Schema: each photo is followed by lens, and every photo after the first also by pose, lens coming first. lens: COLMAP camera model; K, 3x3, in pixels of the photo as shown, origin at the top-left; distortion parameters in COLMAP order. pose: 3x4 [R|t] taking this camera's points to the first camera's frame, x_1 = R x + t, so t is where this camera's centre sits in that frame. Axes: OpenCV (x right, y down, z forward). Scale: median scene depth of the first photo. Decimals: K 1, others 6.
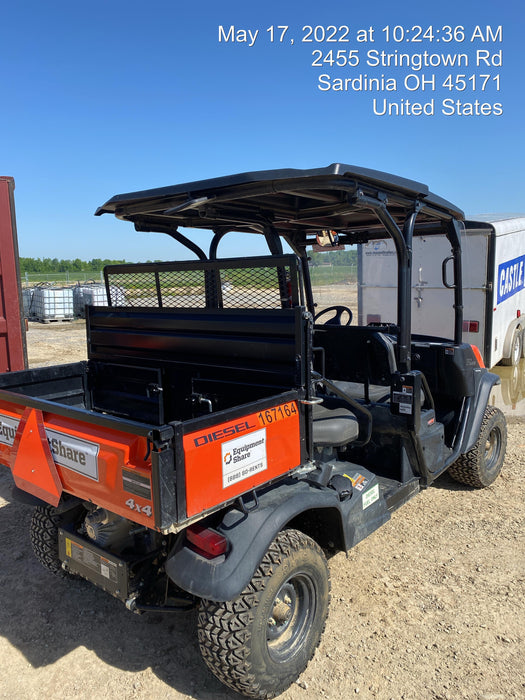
lens RADIAL K [[530.2, 0, 262.5], [0, 530.2, 350.0], [0, 0, 1]] dist [0.000230, -0.006139]
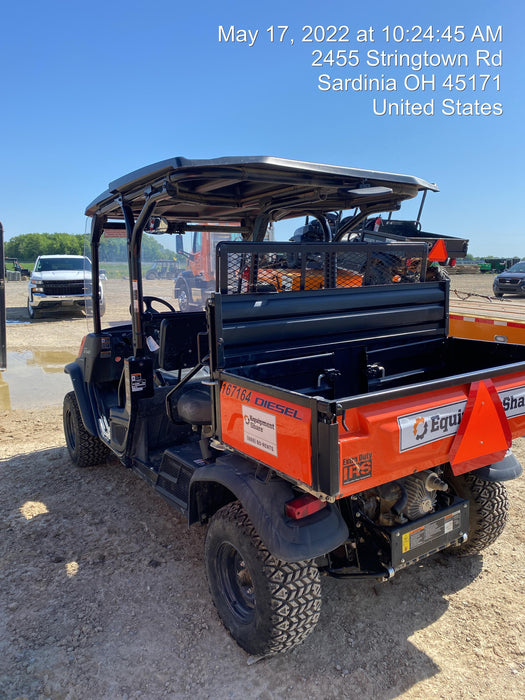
lens RADIAL K [[588.2, 0, 247.0], [0, 588.2, 353.0], [0, 0, 1]] dist [0.003637, 0.001148]
pose [[0.265375, -0.136293, 0.954463, -1.427048], [0.137063, 0.985237, 0.102579, -0.106828], [-0.954353, 0.103600, 0.280138, 0.968552]]
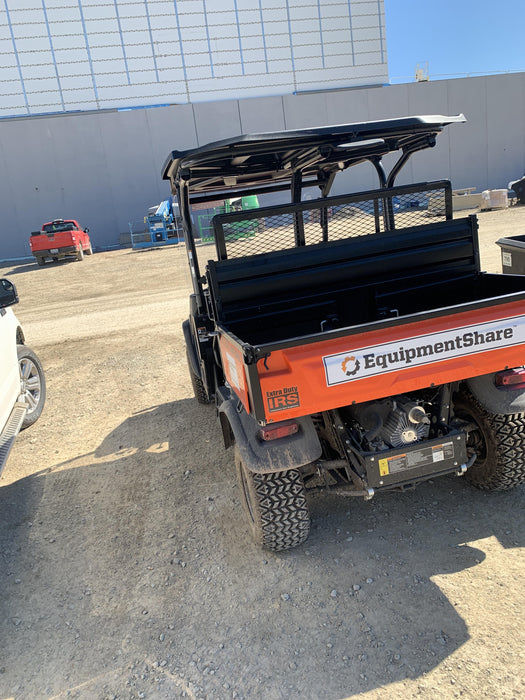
lens RADIAL K [[583.9, 0, 234.9], [0, 583.9, 351.0], [0, 0, 1]] dist [0.250601, -0.506974]
pose [[0.577344, -0.238577, 0.780868, -1.438786], [0.235187, 0.964418, 0.120768, -0.063104], [-0.781896, 0.113925, 0.612911, 0.494409]]
